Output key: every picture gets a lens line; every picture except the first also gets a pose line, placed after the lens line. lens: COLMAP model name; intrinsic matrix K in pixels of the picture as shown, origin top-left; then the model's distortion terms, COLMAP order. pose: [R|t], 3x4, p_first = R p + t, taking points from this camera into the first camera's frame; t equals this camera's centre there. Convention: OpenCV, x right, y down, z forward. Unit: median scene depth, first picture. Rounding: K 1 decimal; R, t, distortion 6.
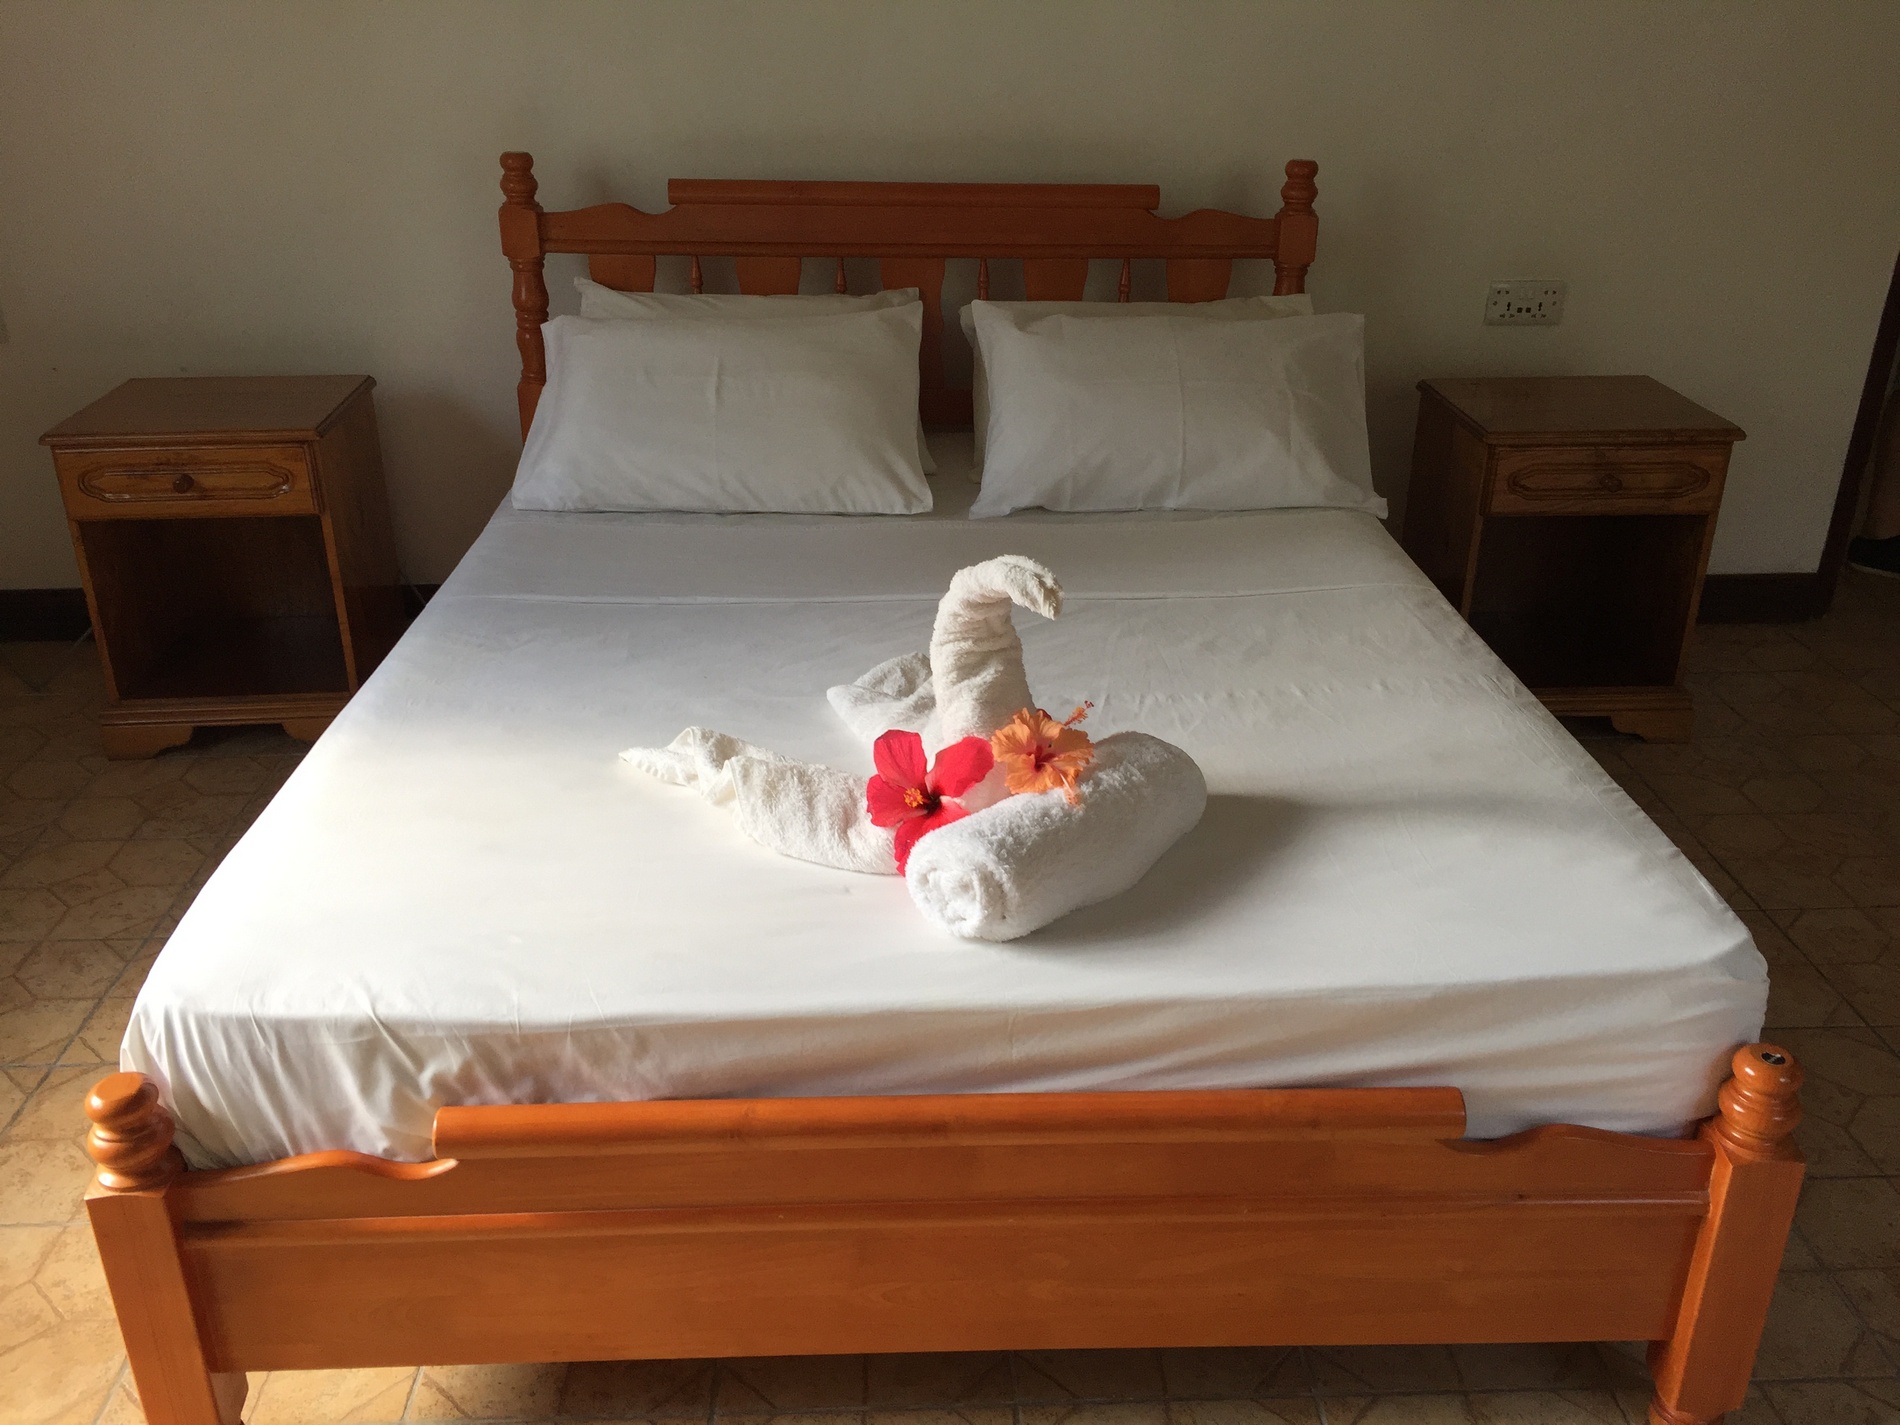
lens RADIAL K [[1659.3, 0, 949.0], [0, 1659.3, 709.8], [0, 0, 1]] dist [0.050100, -0.011022]
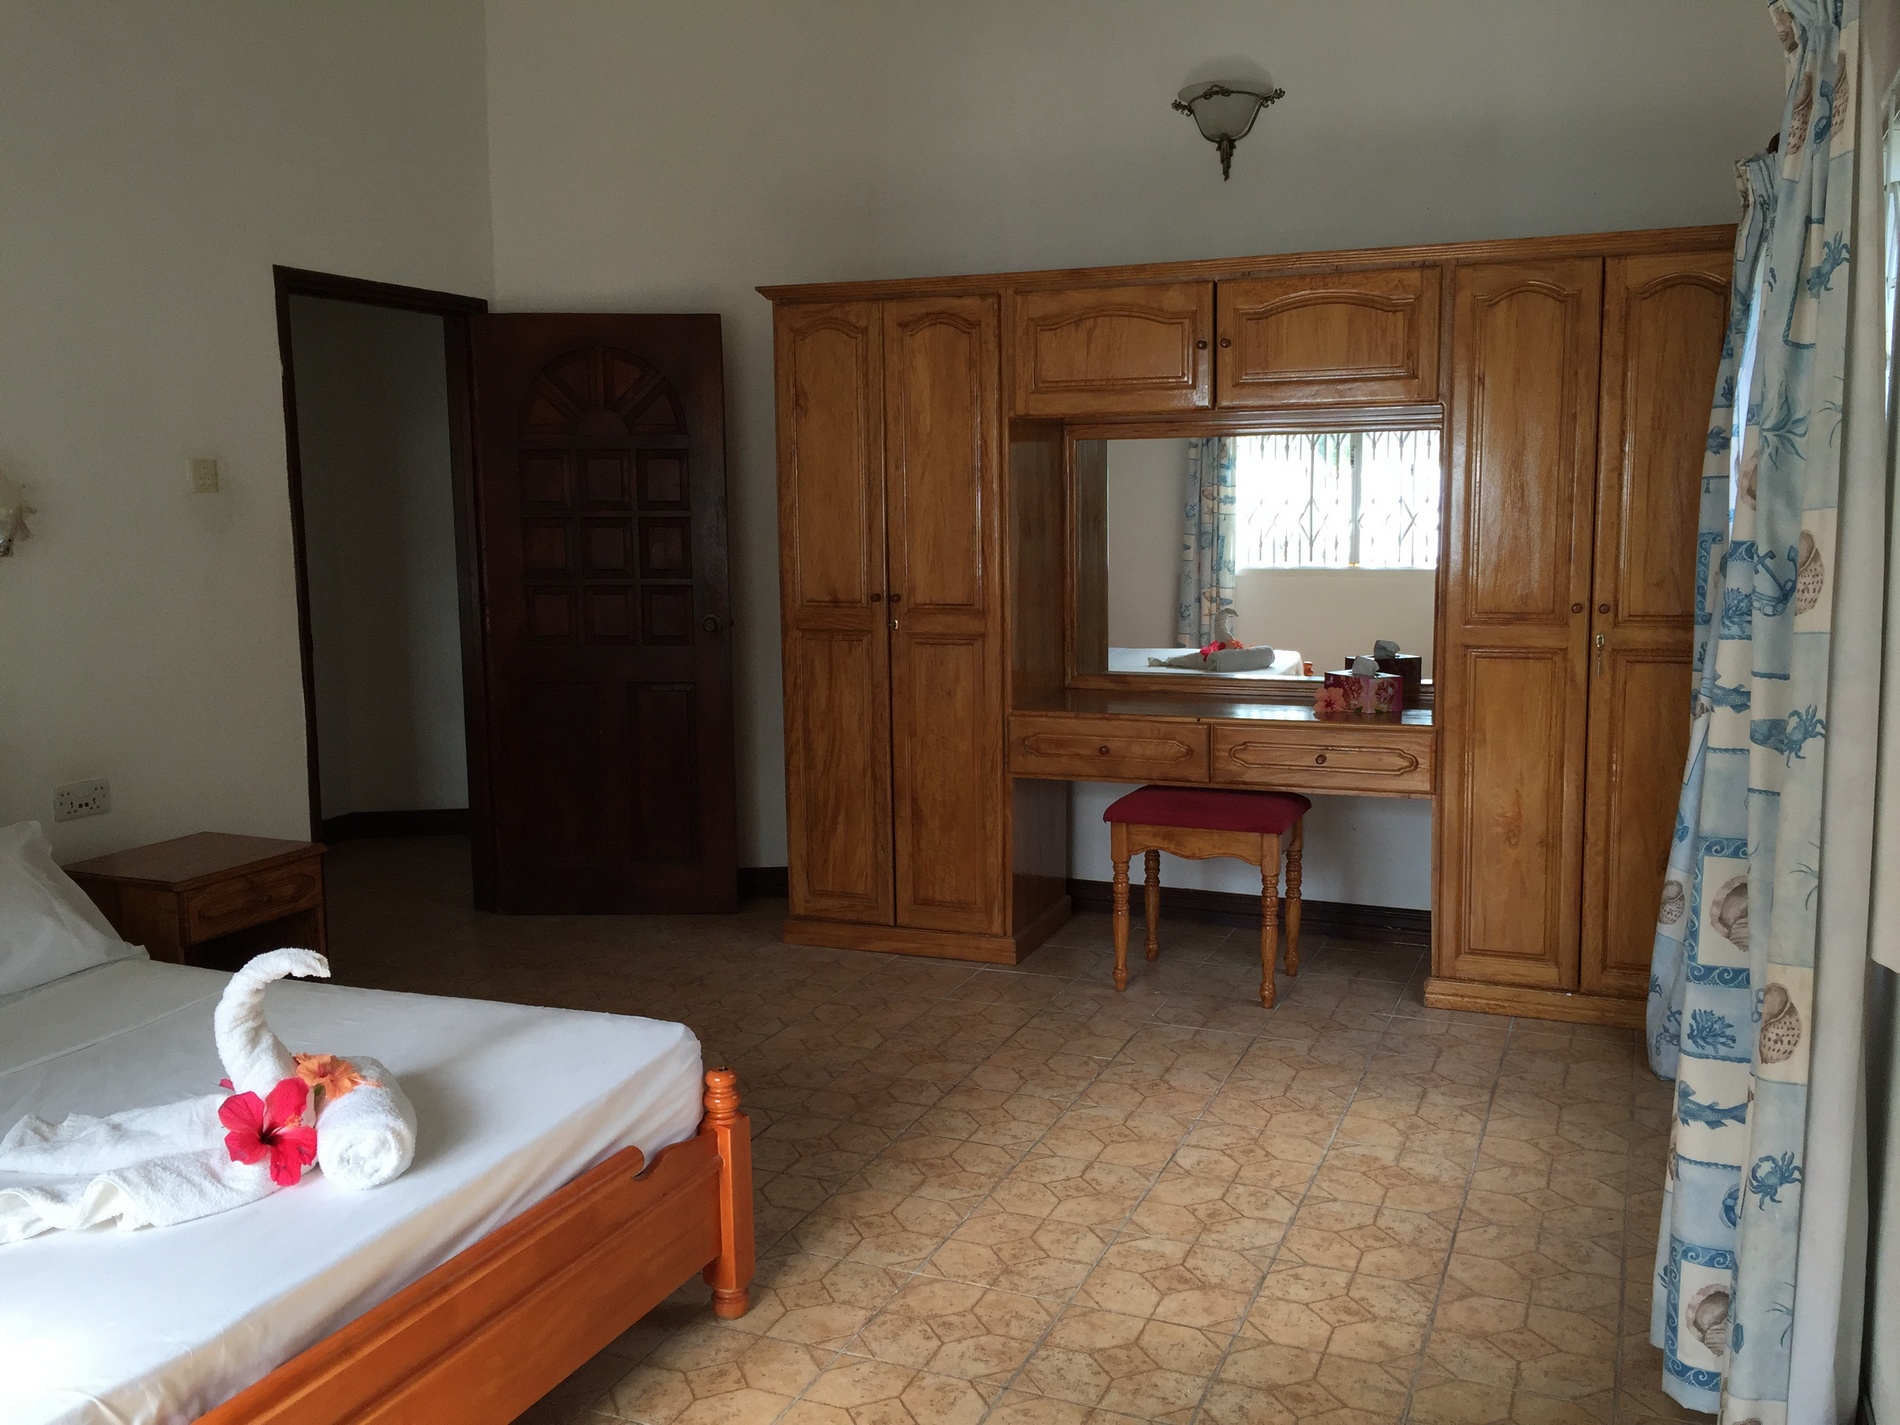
lens RADIAL K [[1659.3, 0, 947.9], [0, 1659.3, 711.4], [0, 0, 1]] dist [0.050100, -0.011022]
pose [[0.442158, -0.134723, 0.886762, -0.596358], [0.386669, 0.920699, -0.052922, 0.013407], [-0.809311, 0.366283, 0.459187, -0.151639]]
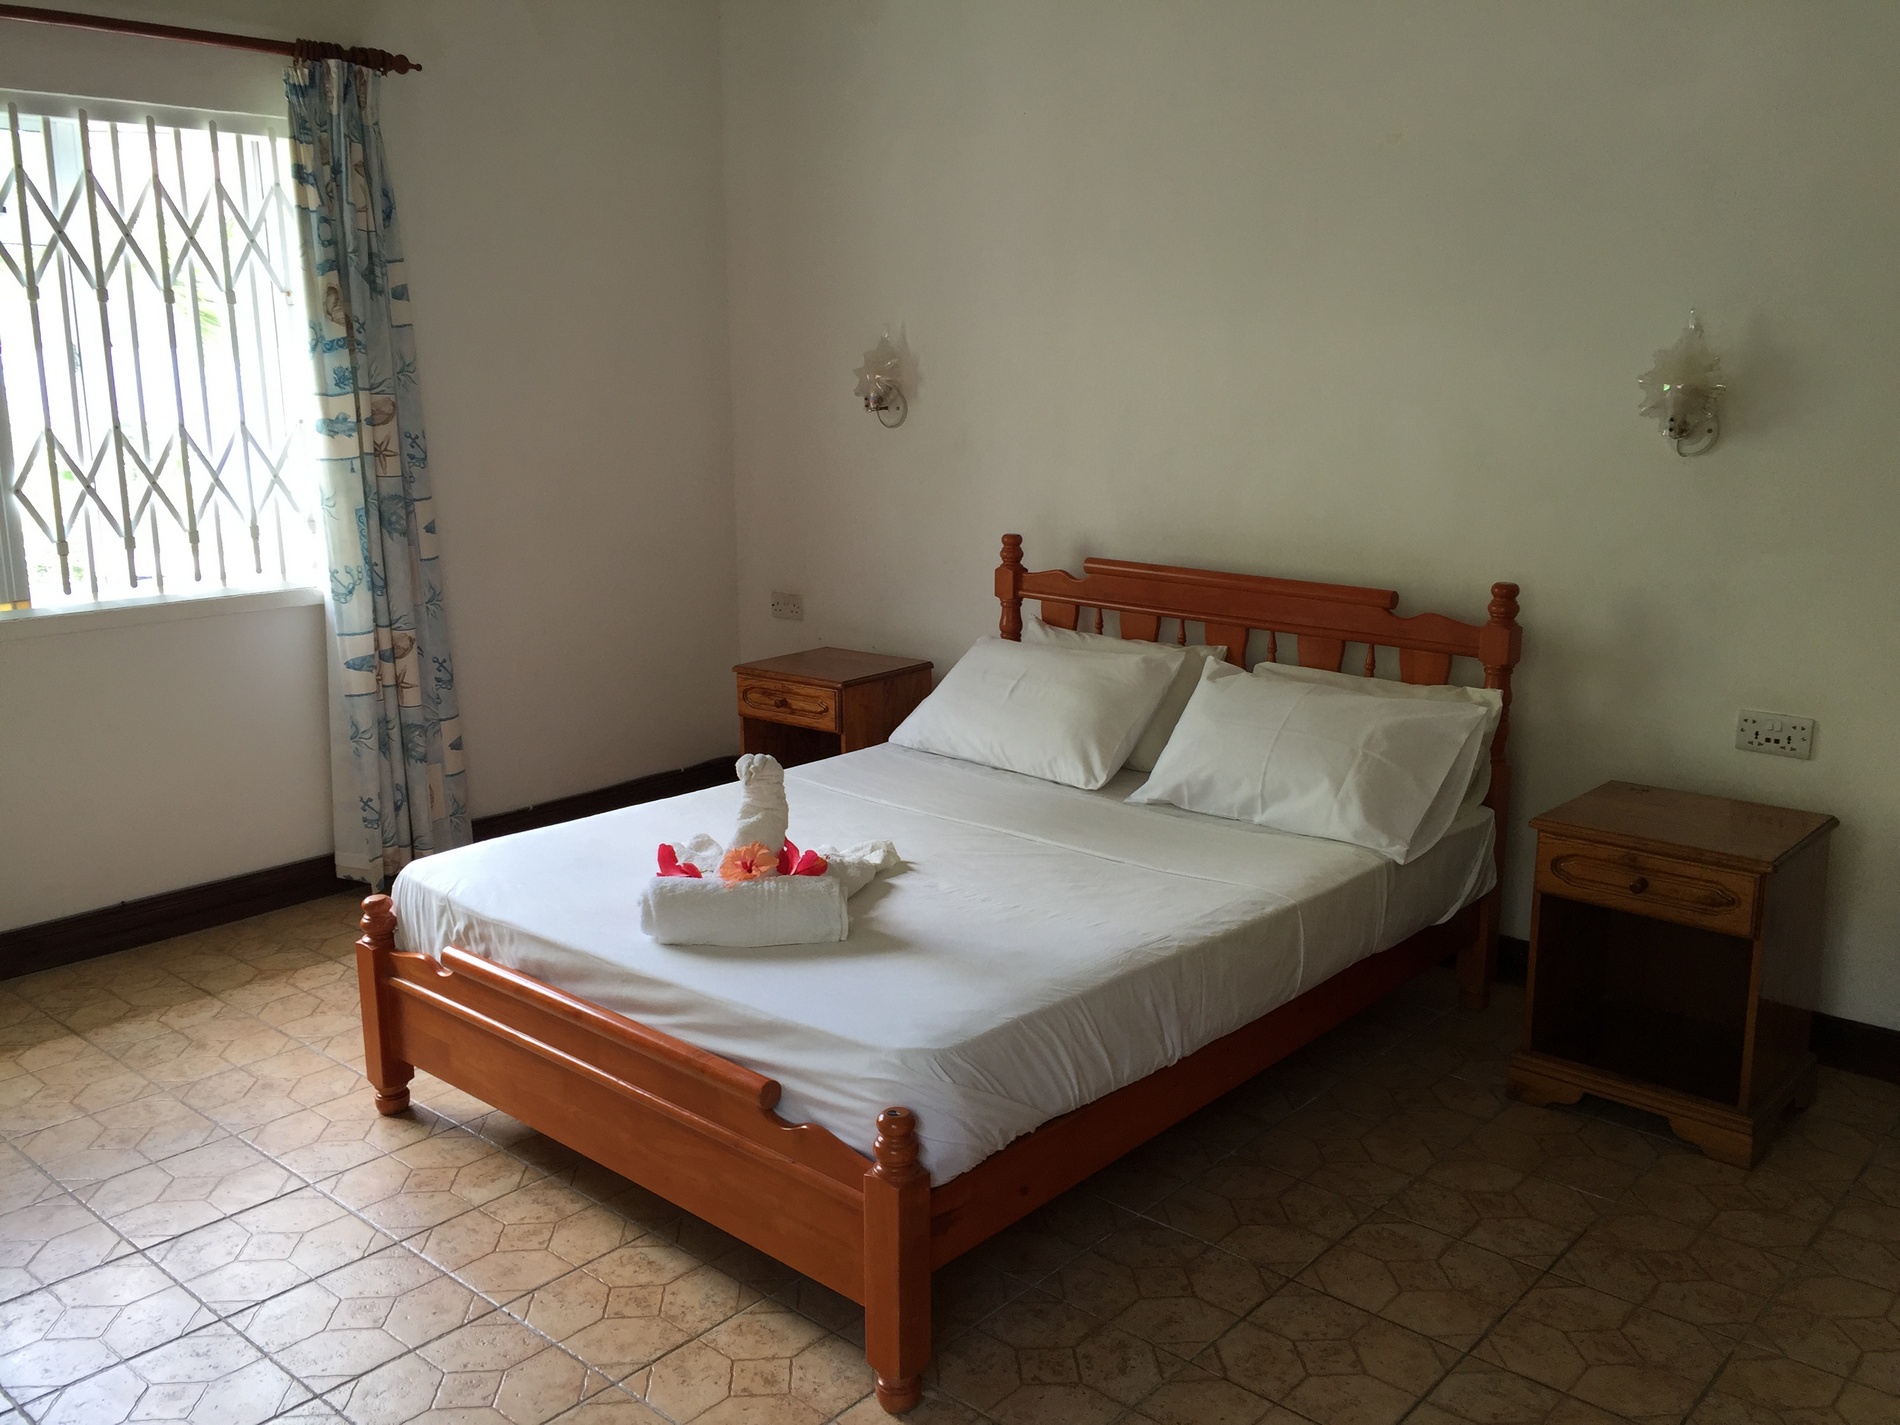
lens RADIAL K [[1659.3, 0, 950.7], [0, 1659.3, 703.3], [0, 0, 1]] dist [0.050100, -0.011022]
pose [[0.713766, 0.138094, -0.686635, 0.861447], [-0.281499, 0.954263, -0.100703, -0.012250], [0.641324, 0.265165, 0.719994, -0.119106]]
